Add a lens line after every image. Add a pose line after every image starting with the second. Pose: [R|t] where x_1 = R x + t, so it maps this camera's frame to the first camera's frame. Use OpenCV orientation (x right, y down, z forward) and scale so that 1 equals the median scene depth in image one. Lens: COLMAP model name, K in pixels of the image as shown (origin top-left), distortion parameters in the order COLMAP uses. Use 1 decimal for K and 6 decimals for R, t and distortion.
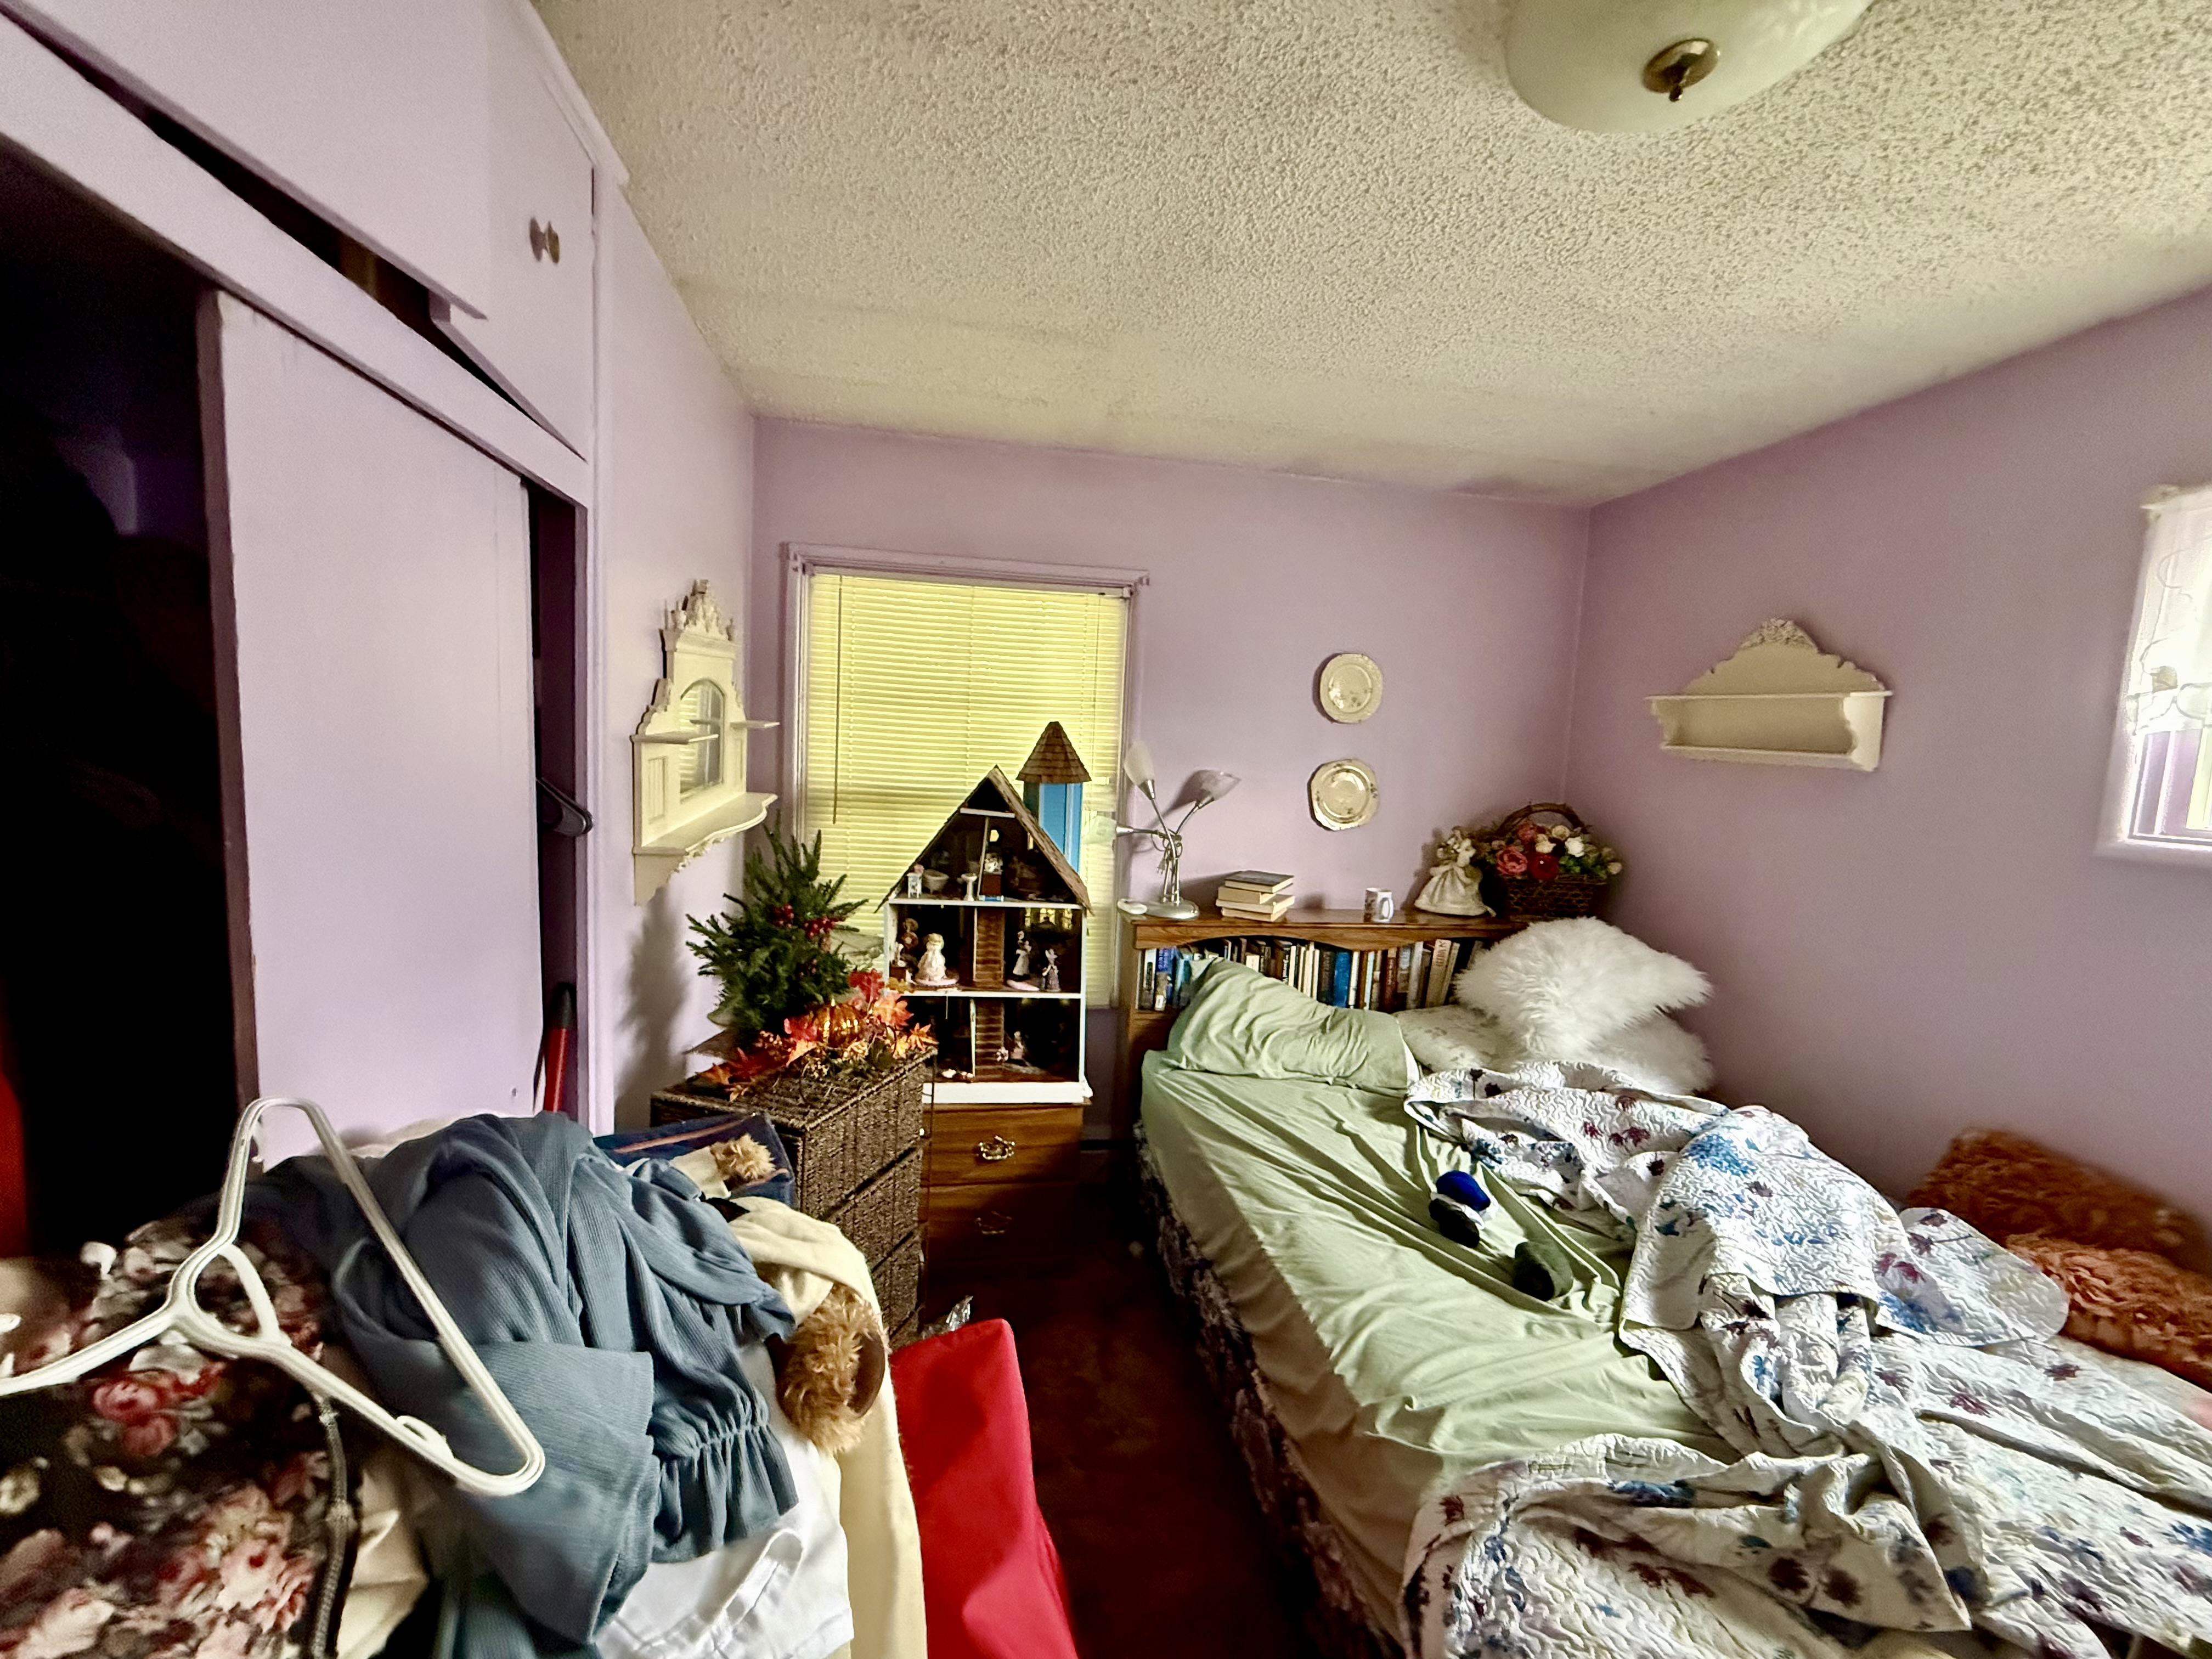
lens RADIAL K [[881.8, 0, 1104.9], [0, 881.8, 826.4], [0, 0, 1]] dist [0.001137, 0.000107]
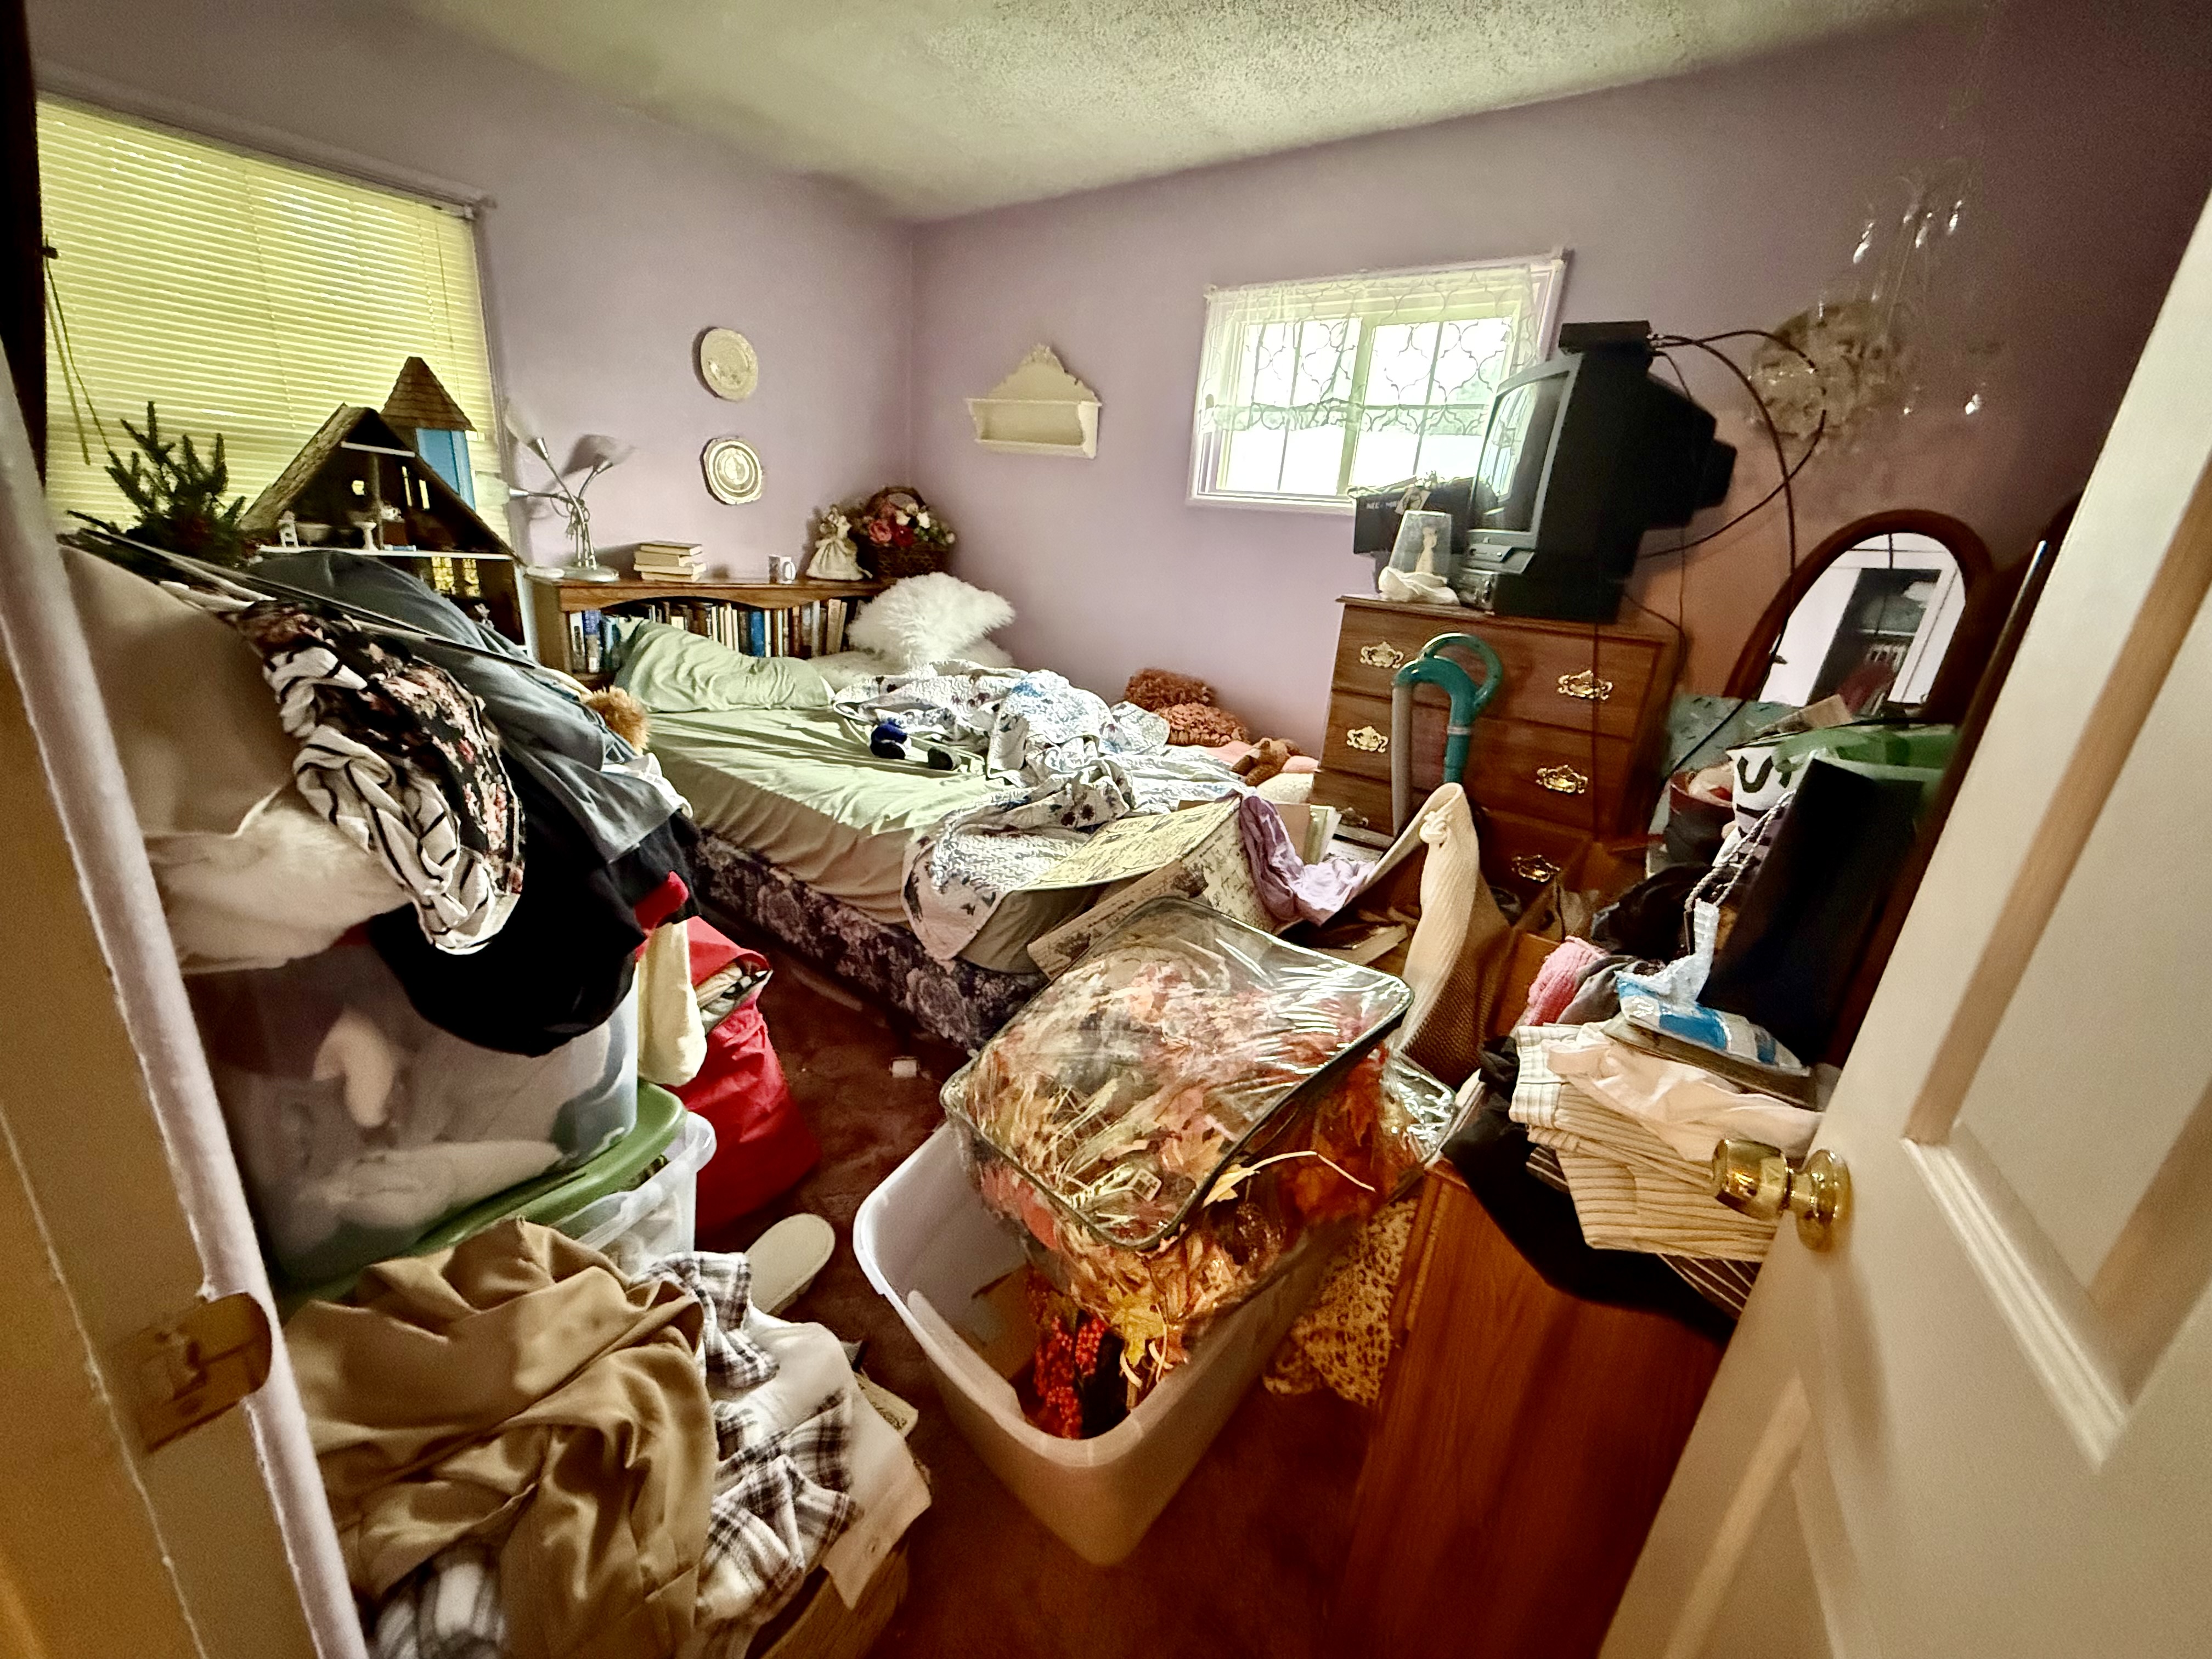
lens RADIAL K [[881.8, 0, 1102.8], [0, 881.8, 828.6], [0, 0, 1]] dist [0.001137, 0.000107]
pose [[0.750034, -0.198674, 0.630854, -0.213605], [0.014859, 0.958639, 0.284236, 0.108651], [-0.661232, -0.203812, 0.721965, -0.249520]]
